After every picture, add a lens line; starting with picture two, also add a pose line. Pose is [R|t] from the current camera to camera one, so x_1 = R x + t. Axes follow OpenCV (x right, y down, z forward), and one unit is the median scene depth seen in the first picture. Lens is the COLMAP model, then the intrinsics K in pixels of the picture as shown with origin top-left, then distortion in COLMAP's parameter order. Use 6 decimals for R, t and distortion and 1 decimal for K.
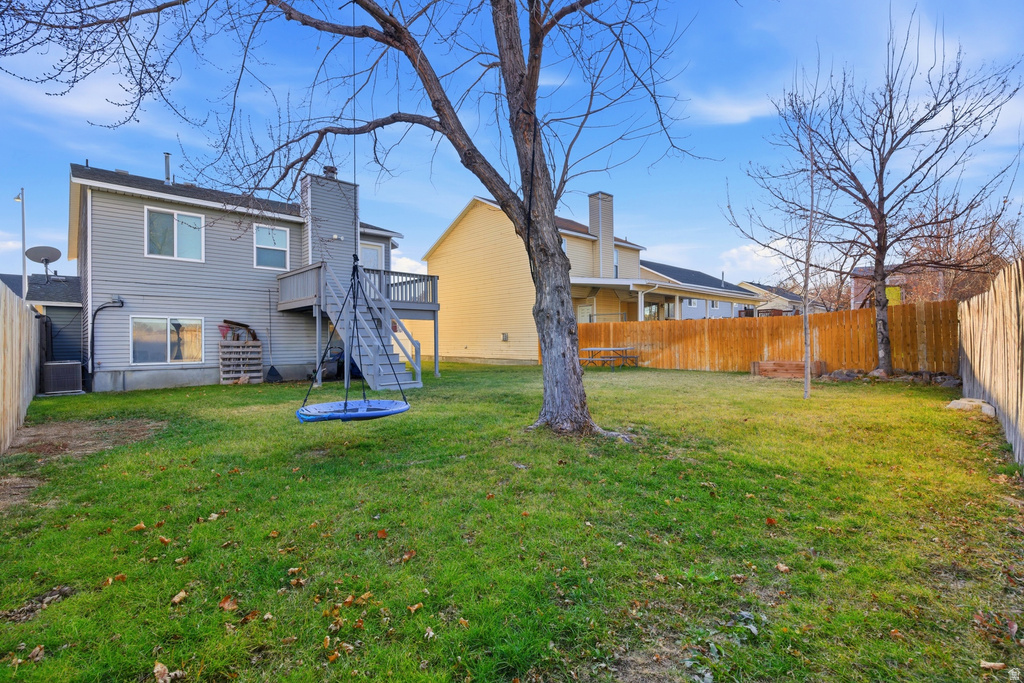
lens RADIAL K [[470.7, 0, 511.6], [0, 470.7, 337.7], [0, 0, 1]] dist [0.000987, -0.000022]
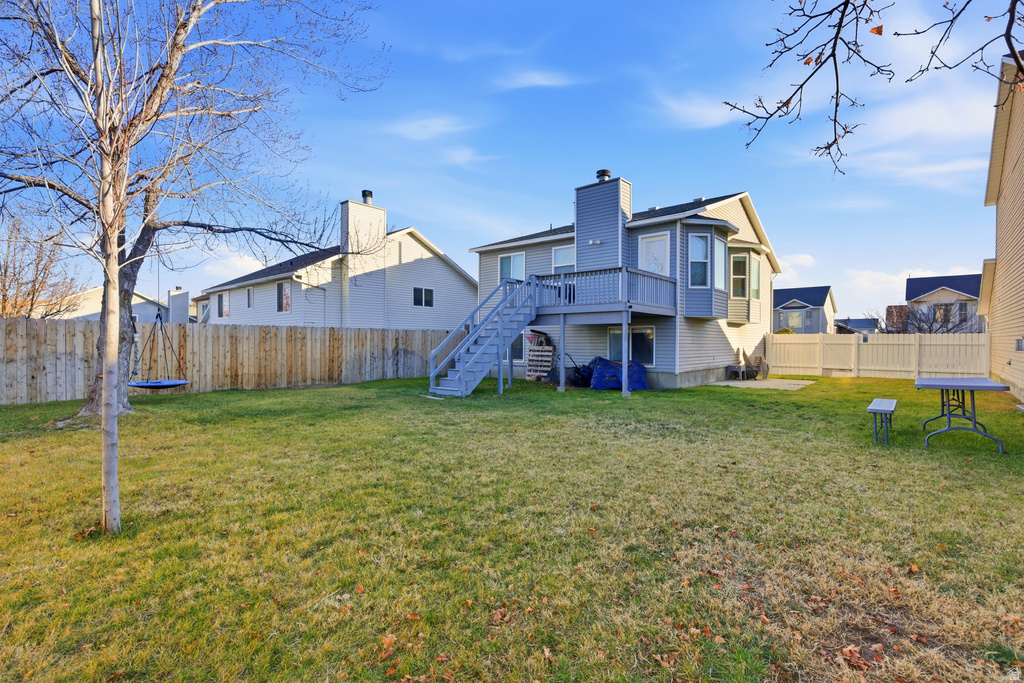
lens RADIAL K [[472.4, 0, 512.0], [0, 472.4, 341.5], [0, 0, 1]] dist [0.001249, 0.000181]
pose [[0.105934, 0.006464, -0.994352, 0.621243], [0.003289, 0.999971, 0.006851, -0.013806], [0.994368, -0.003996, 0.105910, 0.758168]]
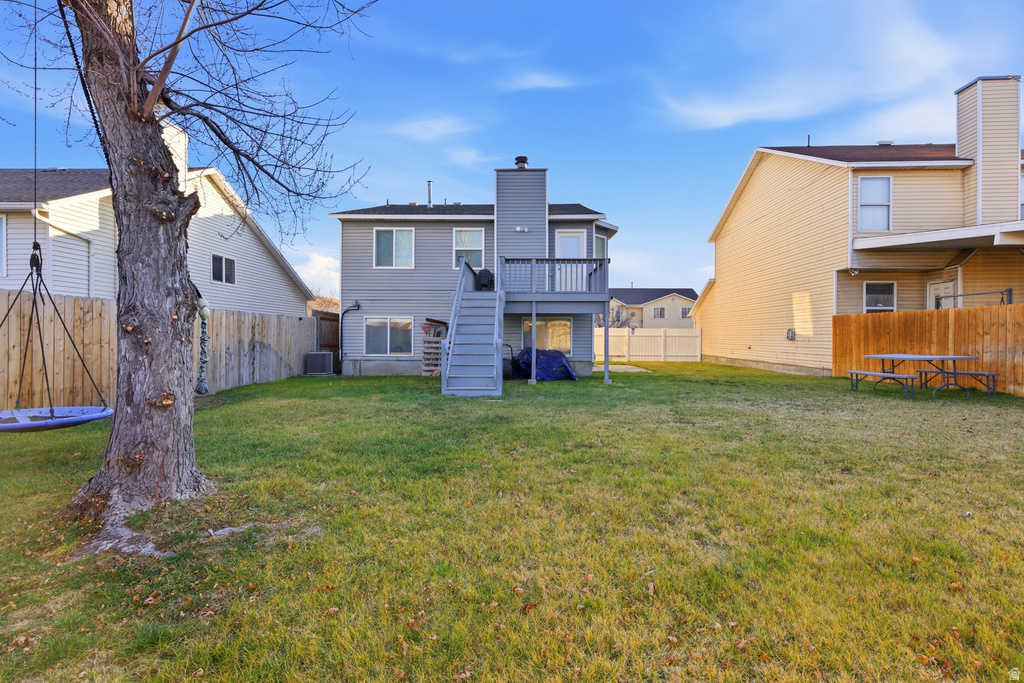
lens RADIAL K [[470.7, 0, 511.6], [0, 470.7, 337.7], [0, 0, 1]] dist [0.000987, -0.000022]
pose [[0.710752, 0.009526, -0.703378, 0.301542], [-0.003212, 0.999942, 0.010296, -0.003681], [0.703436, -0.005058, 0.710741, 0.322162]]
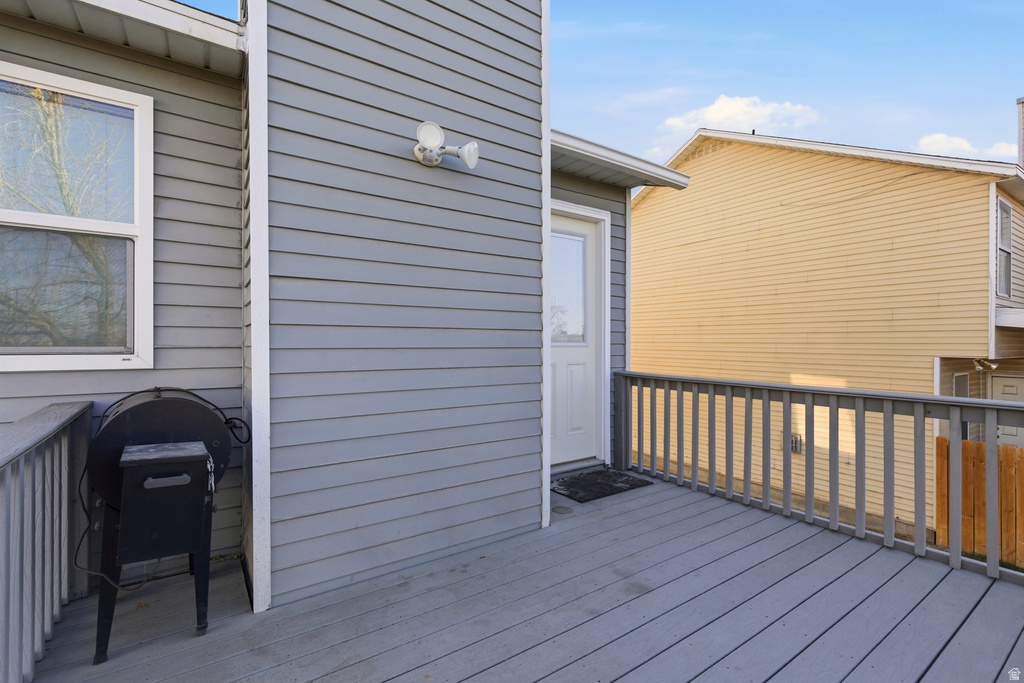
lens RADIAL K [[456.4, 0, 512.0], [0, 456.4, 341.5], [0, 0, 1]] dist [0.000242, -0.000014]
pose [[0.988598, 0.008884, -0.150316, -0.339070], [-0.007570, 0.999928, 0.009316, -0.156904], [0.150388, -0.008072, 0.988594, 0.892352]]
